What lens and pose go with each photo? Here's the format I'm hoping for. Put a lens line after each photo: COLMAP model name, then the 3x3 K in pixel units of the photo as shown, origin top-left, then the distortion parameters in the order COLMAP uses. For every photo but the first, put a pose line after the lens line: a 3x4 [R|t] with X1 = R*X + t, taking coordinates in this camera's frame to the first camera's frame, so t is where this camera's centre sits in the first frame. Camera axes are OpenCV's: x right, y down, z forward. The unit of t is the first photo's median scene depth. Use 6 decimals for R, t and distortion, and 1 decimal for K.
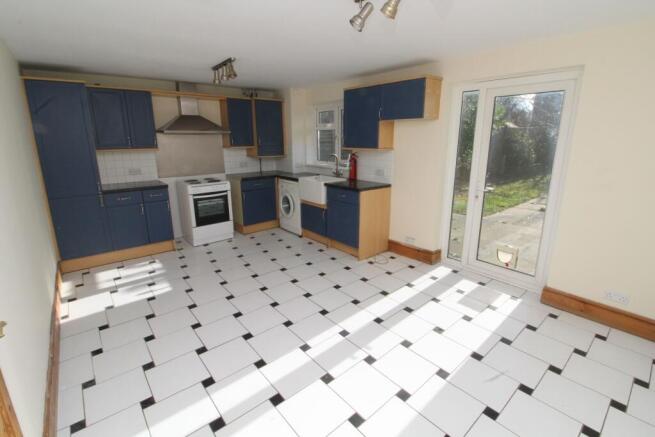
lens RADIAL K [[304.6, 0, 331.0], [0, 304.6, 213.8], [0, 0, 1]] dist [-0.008390, -0.005019]
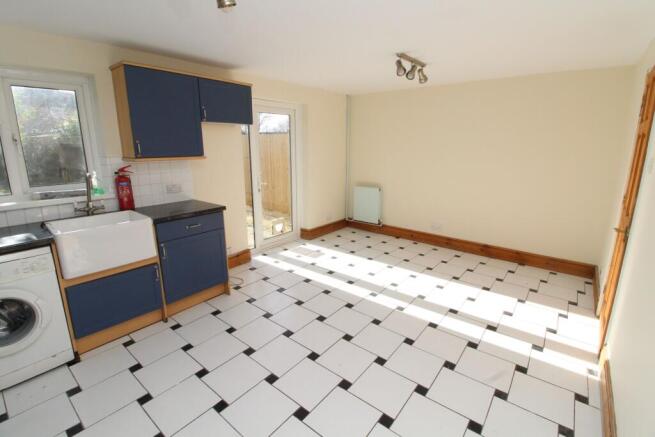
lens RADIAL K [[304.6, 0, 329.8], [0, 304.6, 217.9], [0, 0, 1]] dist [-0.008390, -0.005019]
pose [[-0.183472, -0.240791, 0.953078, -0.630329], [0.232071, 0.931521, 0.280020, -0.186896], [-0.955239, 0.272558, -0.115027, 0.722816]]
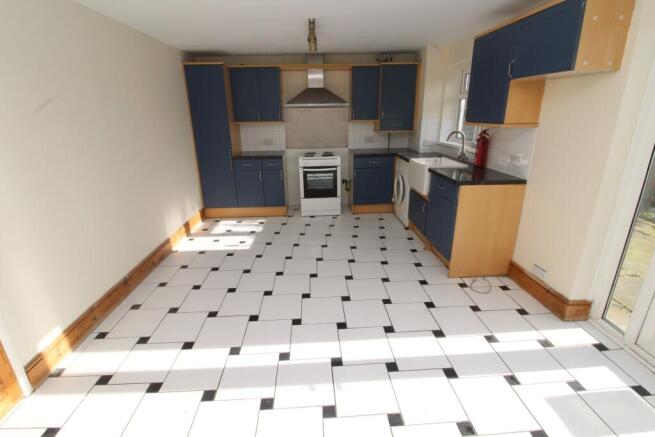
lens RADIAL K [[304.6, 0, 321.7], [0, 304.6, 215.5], [0, 0, 1]] dist [-0.008390, -0.005019]
pose [[0.786914, 0.188194, -0.587665, 0.237002], [-0.136604, 0.981858, 0.131511, -0.045964], [0.601753, -0.023210, 0.798345, 0.205384]]
